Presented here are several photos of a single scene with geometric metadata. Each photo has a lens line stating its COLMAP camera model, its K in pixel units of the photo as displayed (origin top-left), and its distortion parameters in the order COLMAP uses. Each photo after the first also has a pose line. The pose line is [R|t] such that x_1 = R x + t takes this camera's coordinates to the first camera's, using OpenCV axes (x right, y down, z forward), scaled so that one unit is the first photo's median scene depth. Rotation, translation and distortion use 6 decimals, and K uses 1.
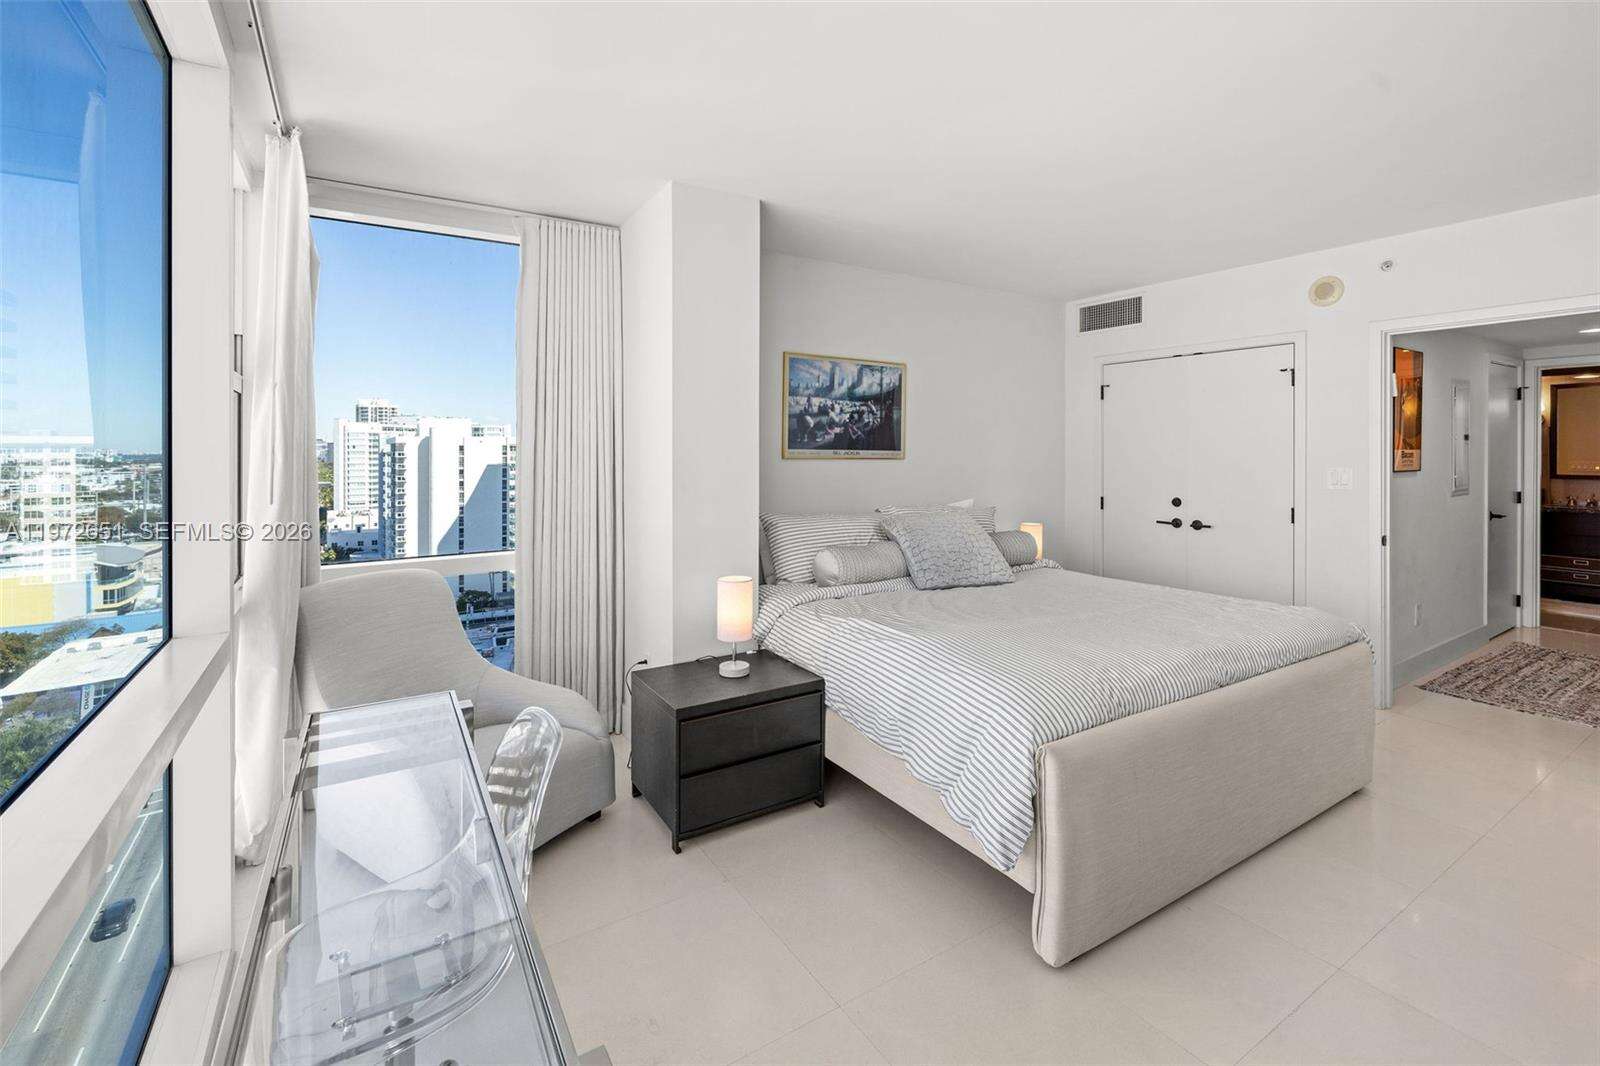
lens RADIAL K [[697.3, 0, 798.9], [0, 697.3, 494.5], [0, 0, 1]] dist [-0.003623, 0.000977]
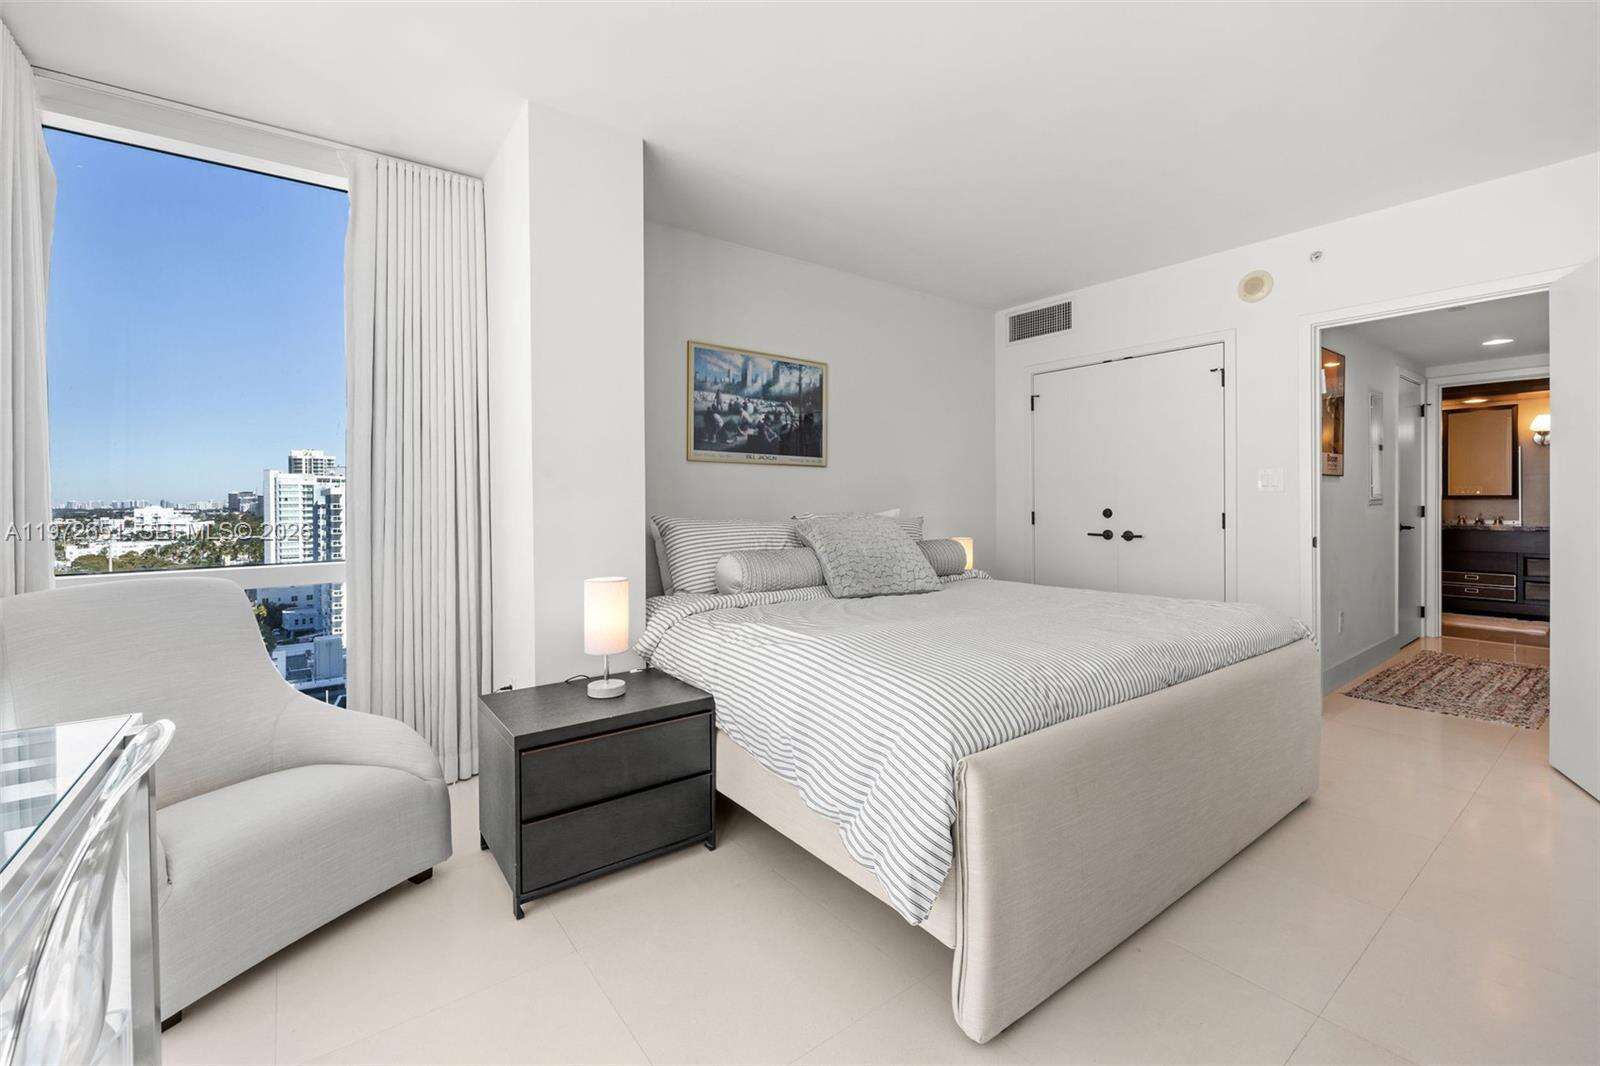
lens RADIAL K [[697.3, 0, 810.1], [0, 697.3, 536.7], [0, 0, 1]] dist [-0.003623, 0.000977]
pose [[0.994799, -0.008410, 0.101511, 0.044079], [0.008050, 0.999960, 0.003957, 0.046920], [-0.101541, -0.003119, 0.994827, 0.105242]]
